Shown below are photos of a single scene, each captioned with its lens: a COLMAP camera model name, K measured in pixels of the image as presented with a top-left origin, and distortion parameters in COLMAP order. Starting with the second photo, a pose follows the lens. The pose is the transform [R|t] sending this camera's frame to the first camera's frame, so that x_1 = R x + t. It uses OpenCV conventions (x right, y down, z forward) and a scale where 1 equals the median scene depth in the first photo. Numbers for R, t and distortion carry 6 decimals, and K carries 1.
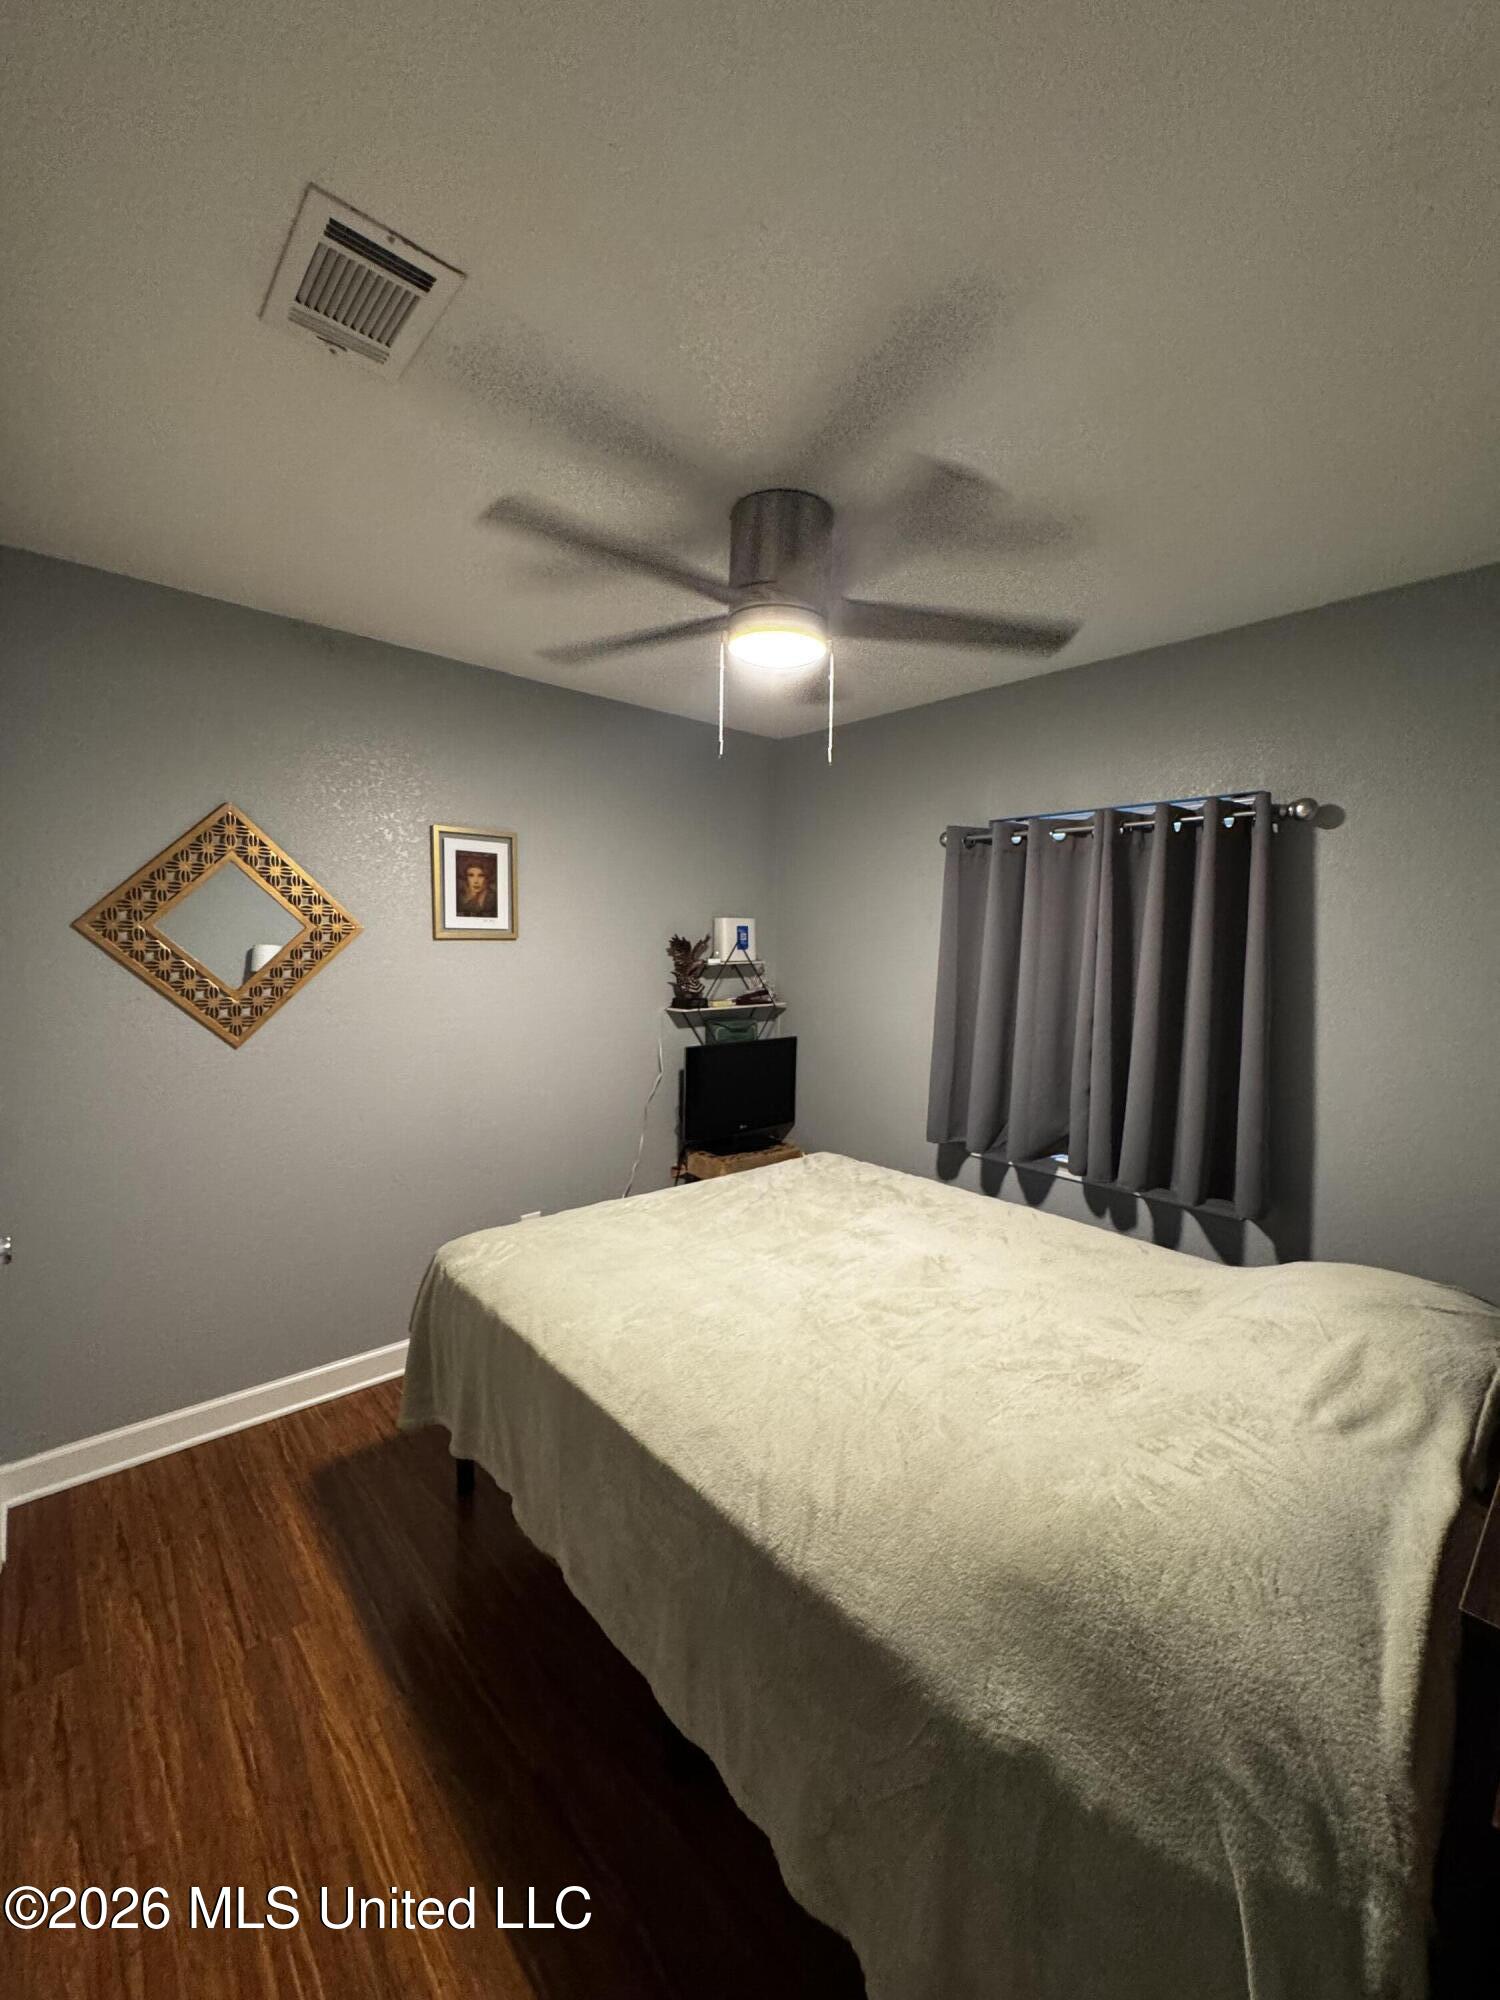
lens RADIAL K [[801.1, 0, 750.0], [0, 801.1, 1000.0], [0, 0, 1]] dist [-0.001416, 0.000441]
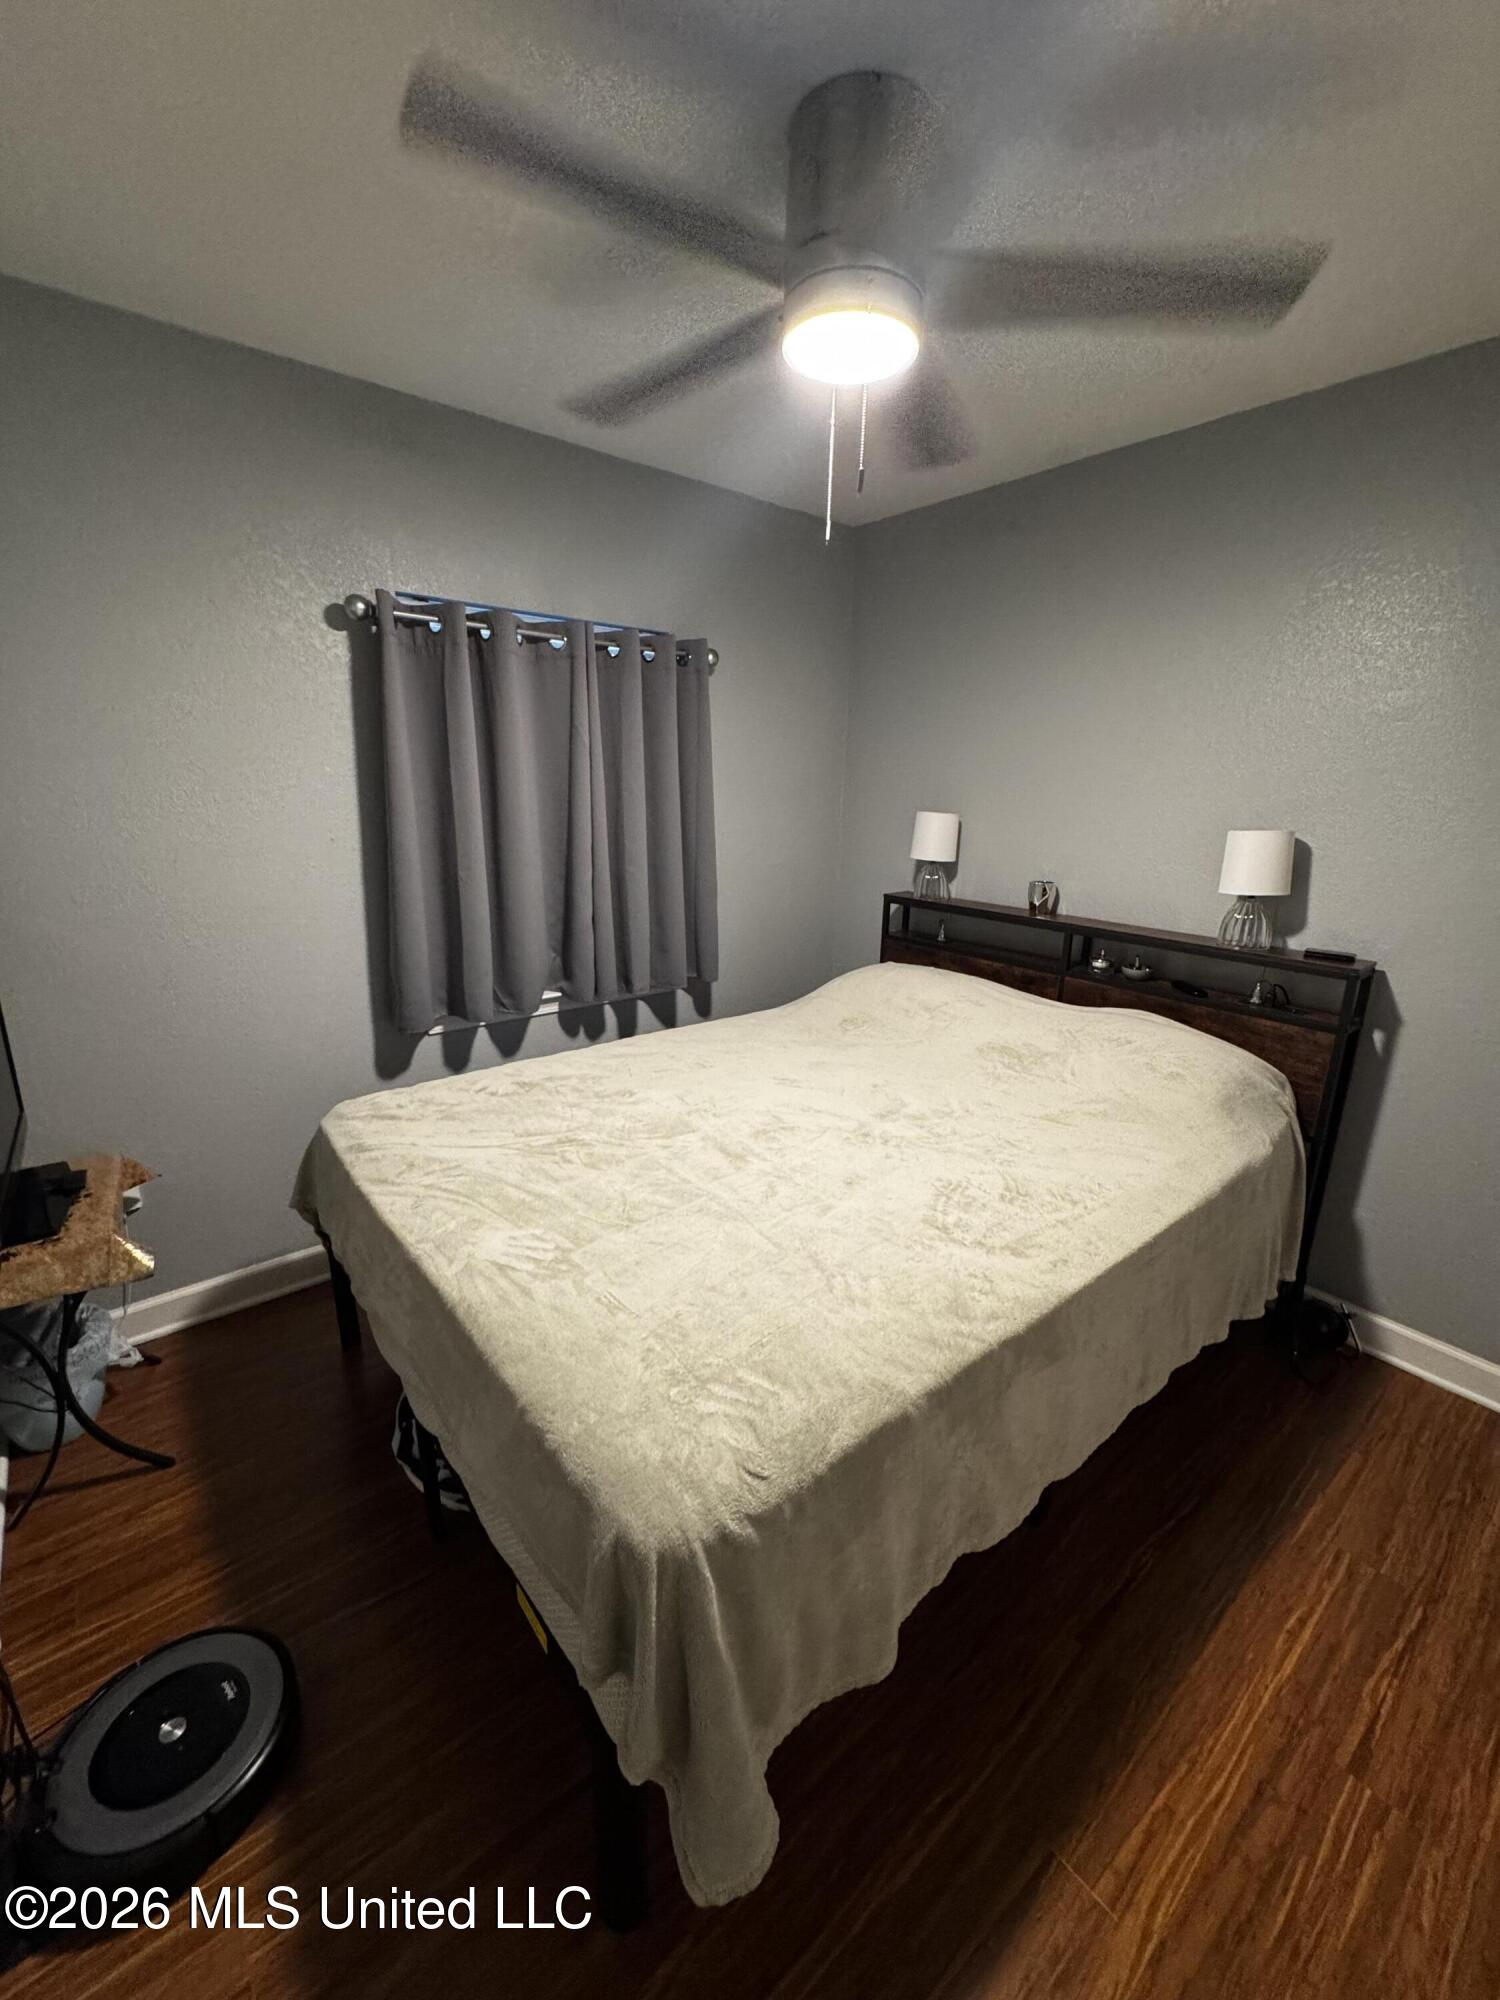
lens RADIAL K [[801.1, 0, 750.0], [0, 801.1, 1000.0], [0, 0, 1]] dist [-0.001416, 0.000441]
pose [[0.040610, -0.285122, 0.957631, -0.691580], [0.059184, 0.957425, 0.282550, -0.073125], [-0.997421, 0.045202, 0.055756, 0.903125]]
